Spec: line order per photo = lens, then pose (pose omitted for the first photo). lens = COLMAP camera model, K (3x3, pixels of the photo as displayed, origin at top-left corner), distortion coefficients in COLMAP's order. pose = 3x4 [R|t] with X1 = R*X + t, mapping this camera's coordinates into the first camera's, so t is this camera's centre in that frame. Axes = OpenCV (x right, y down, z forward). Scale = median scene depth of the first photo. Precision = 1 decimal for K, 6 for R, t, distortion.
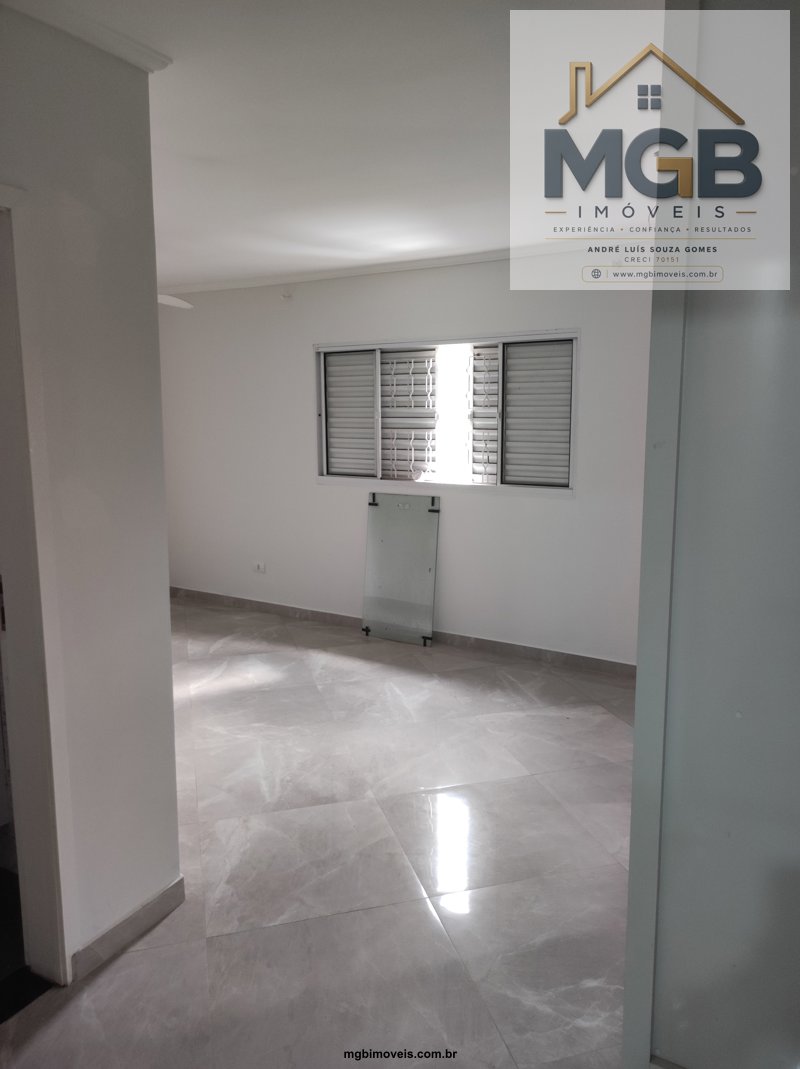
lens RADIAL K [[788.2, 0, 403.2], [0, 788.2, 536.9], [0, 0, 1]] dist [0.041625, -0.034717]
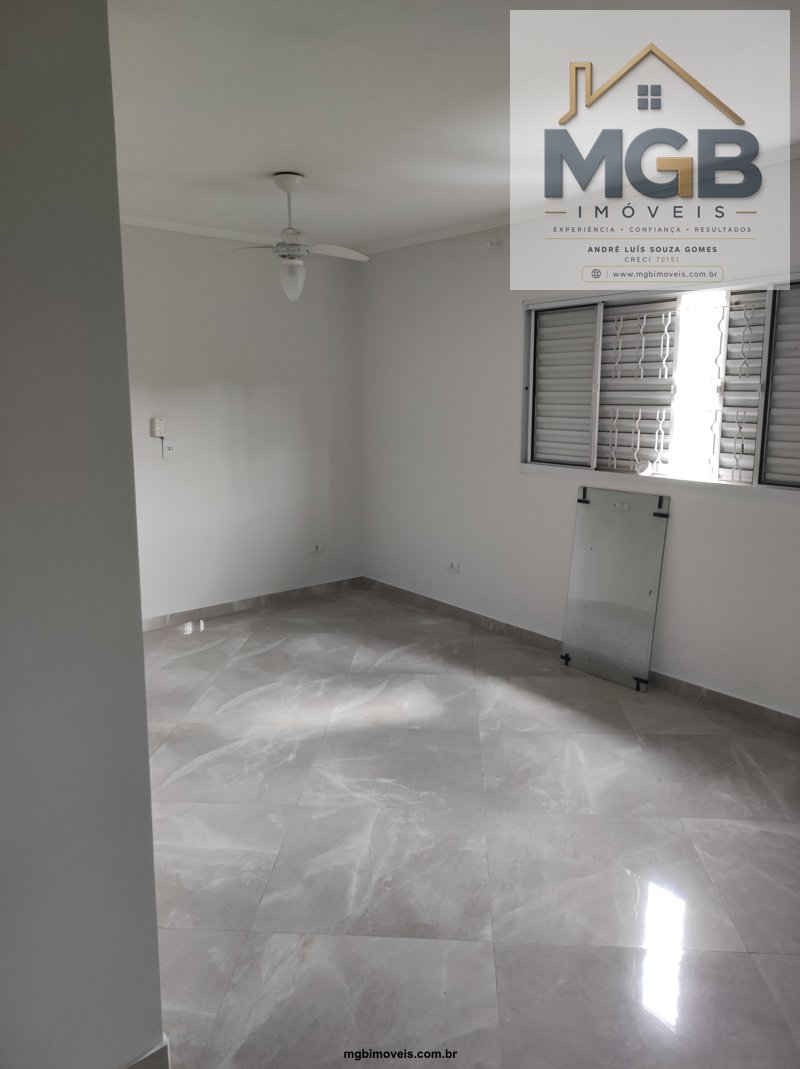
lens RADIAL K [[788.2, 0, 403.2], [0, 788.2, 533.3], [0, 0, 1]] dist [0.041625, -0.034717]
pose [[0.939855, 0.062192, -0.335864, 0.074349], [-0.053458, 0.997950, 0.035196, -0.034184], [0.337364, -0.015124, 0.941253, 0.238784]]
